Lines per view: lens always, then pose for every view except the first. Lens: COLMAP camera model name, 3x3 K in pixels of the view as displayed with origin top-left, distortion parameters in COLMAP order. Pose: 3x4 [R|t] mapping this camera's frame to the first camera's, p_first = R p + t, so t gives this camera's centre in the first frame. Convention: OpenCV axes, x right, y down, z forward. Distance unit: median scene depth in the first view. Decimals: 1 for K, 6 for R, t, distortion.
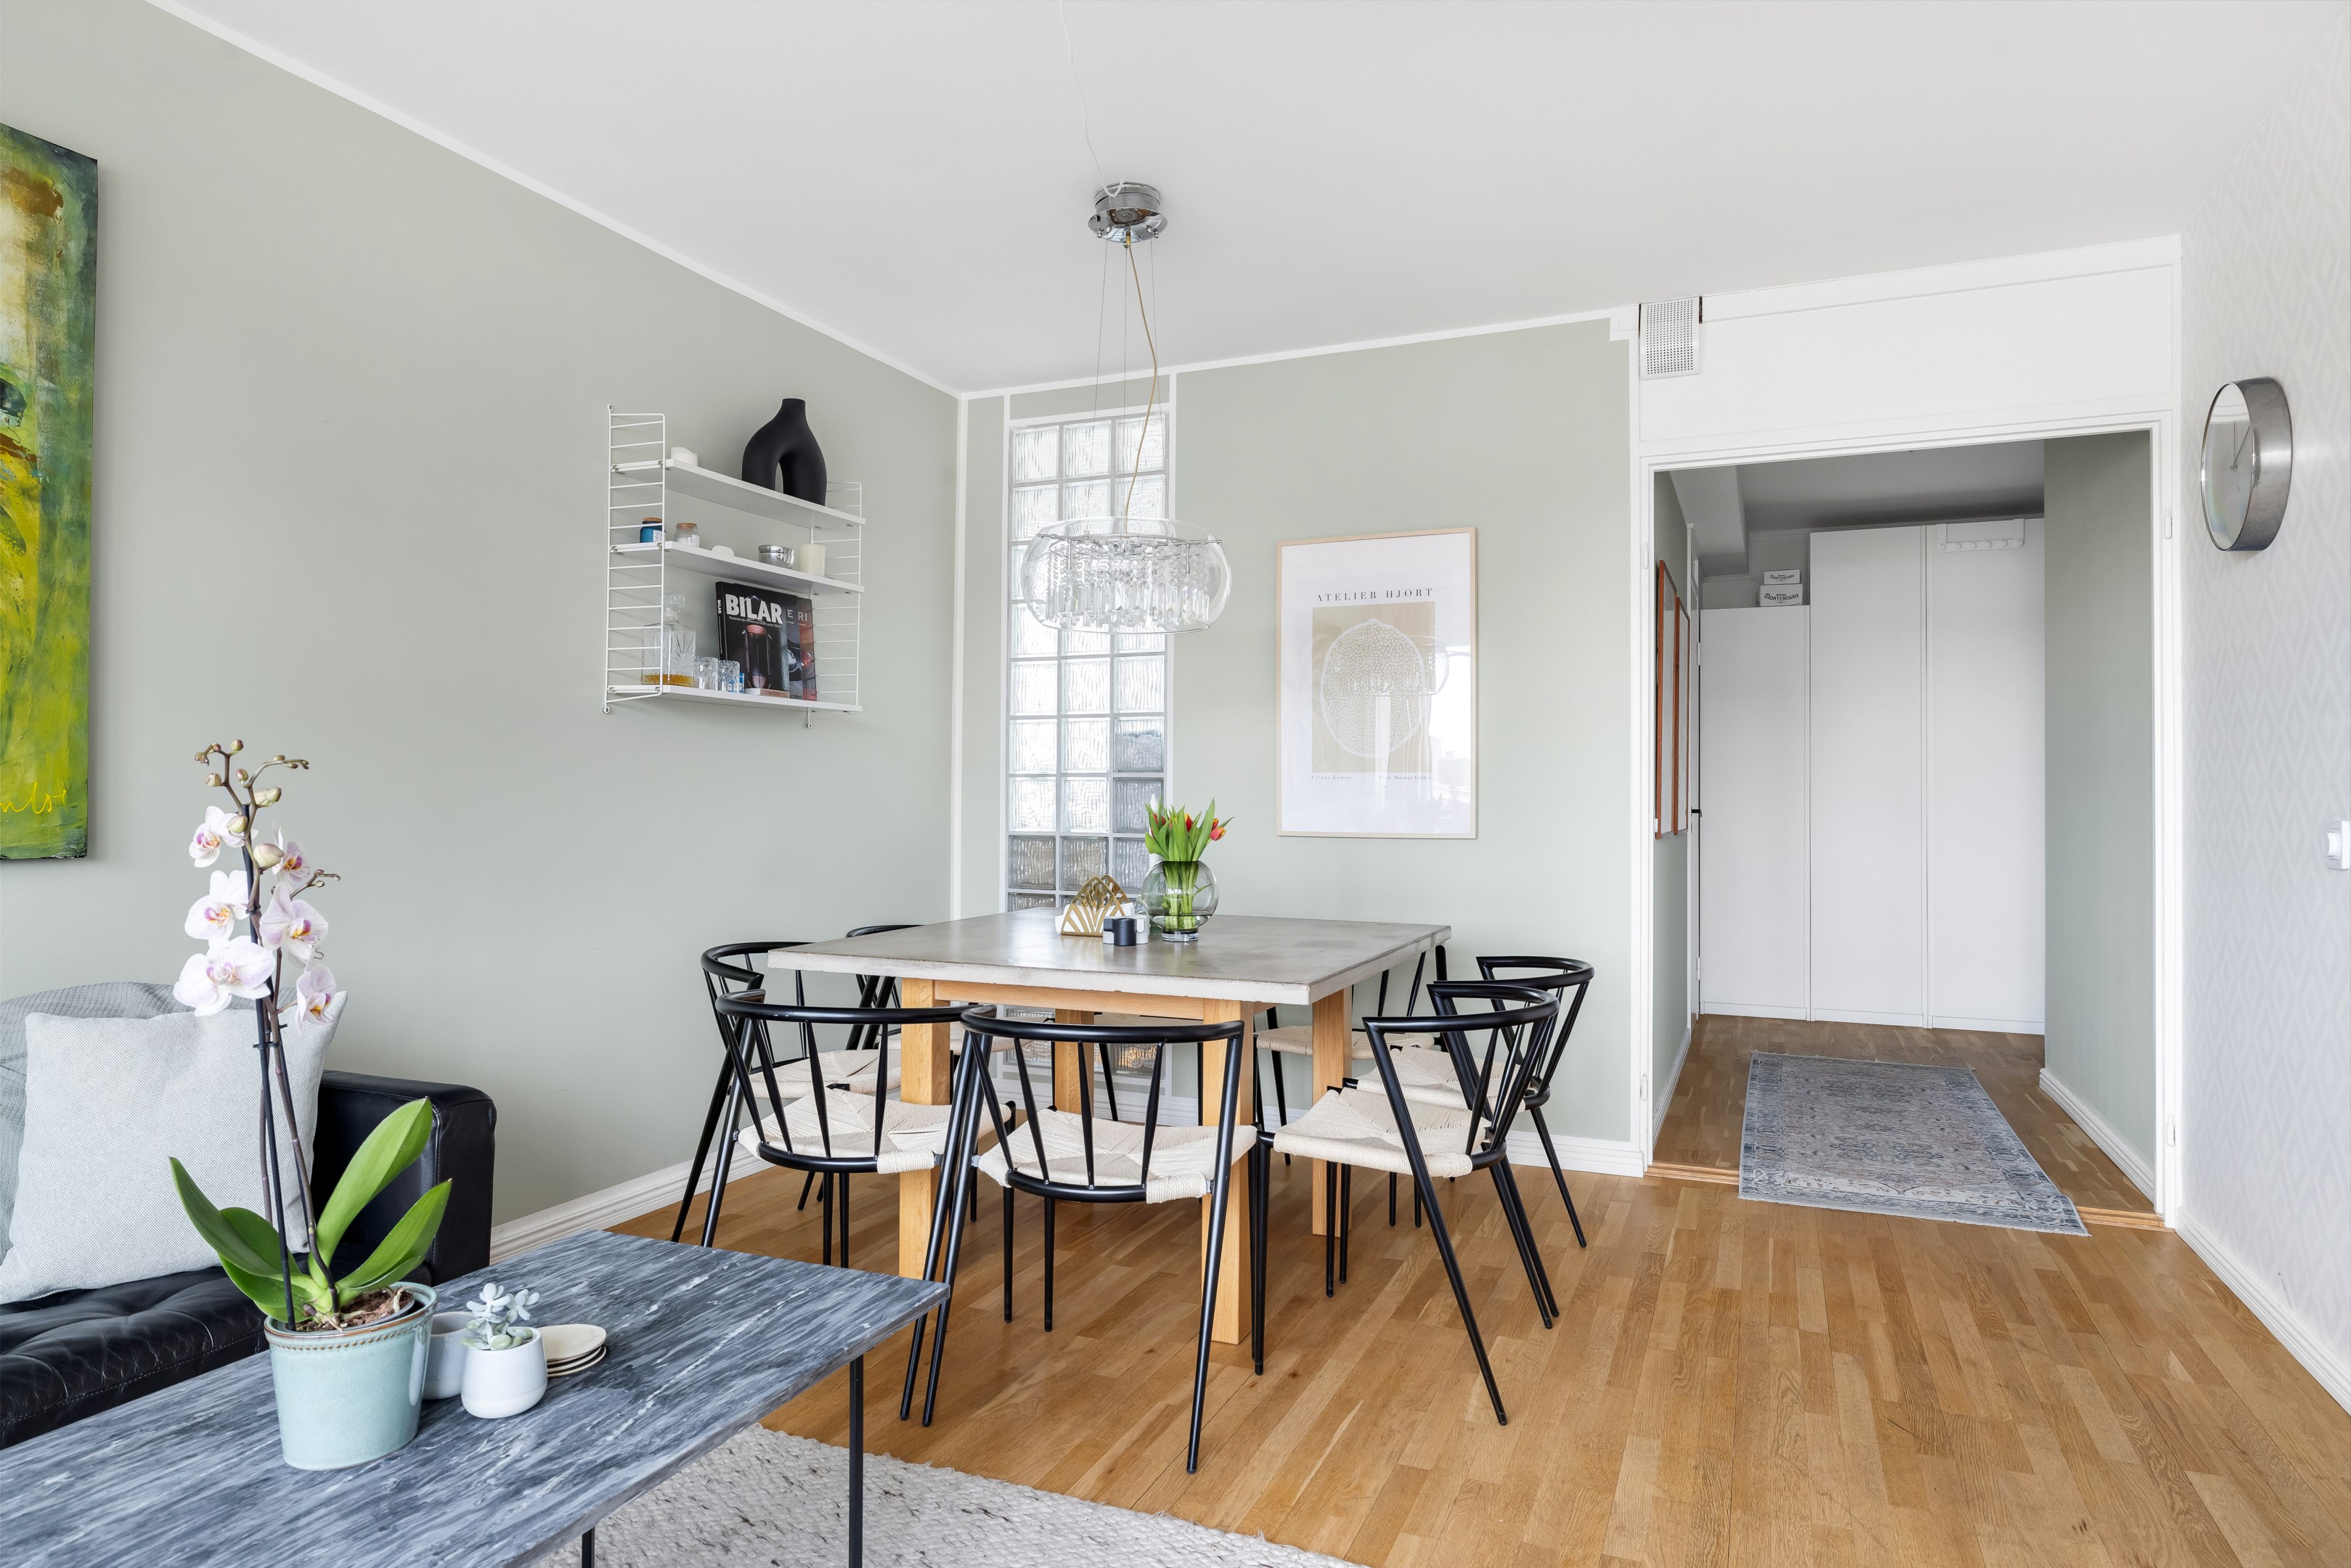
lens RADIAL K [[1373.6, 0, 1165.1], [0, 1373.6, 778.1], [0, 0, 1]] dist [-0.006870, -0.000357]
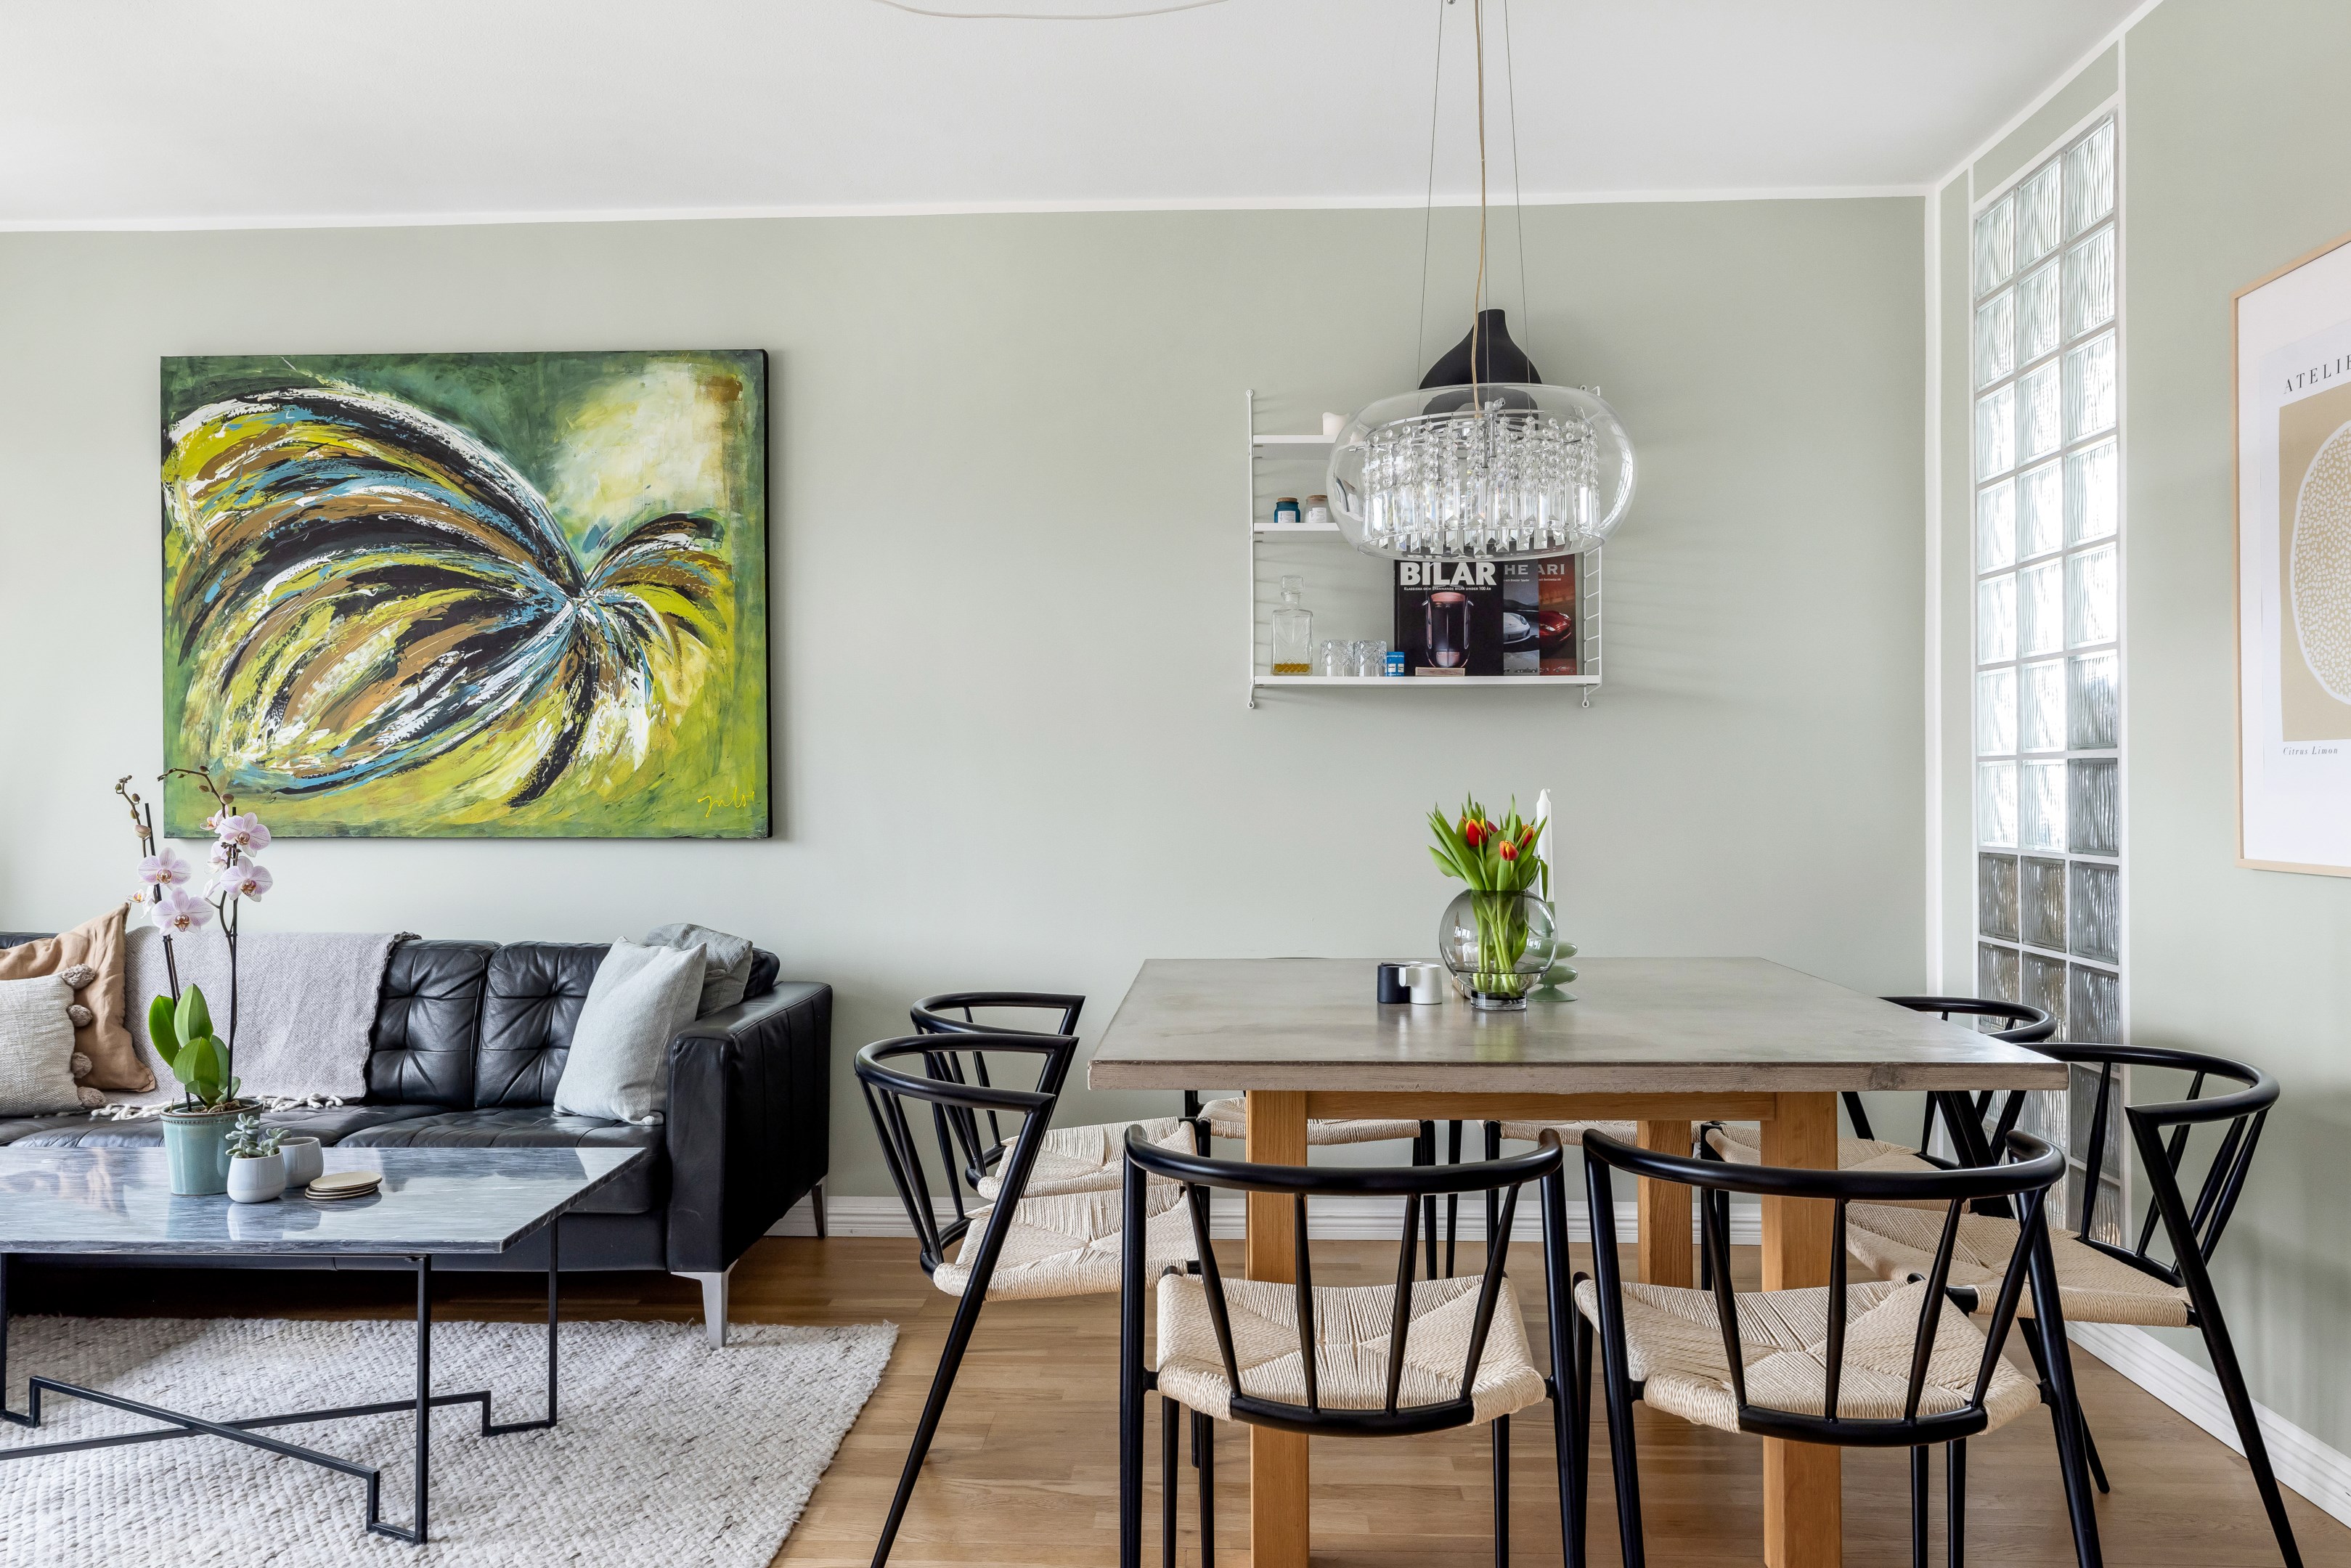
lens RADIAL K [[1601.0, 0, 1175.5], [0, 1601.0, 784.0], [0, 0, 1]] dist [-0.011194, 0.000672]
pose [[0.359920, -0.006768, -0.932959, 0.951017], [0.015188, 0.999884, -0.001394, 0.009988], [0.932859, -0.013668, 0.359981, 0.817414]]
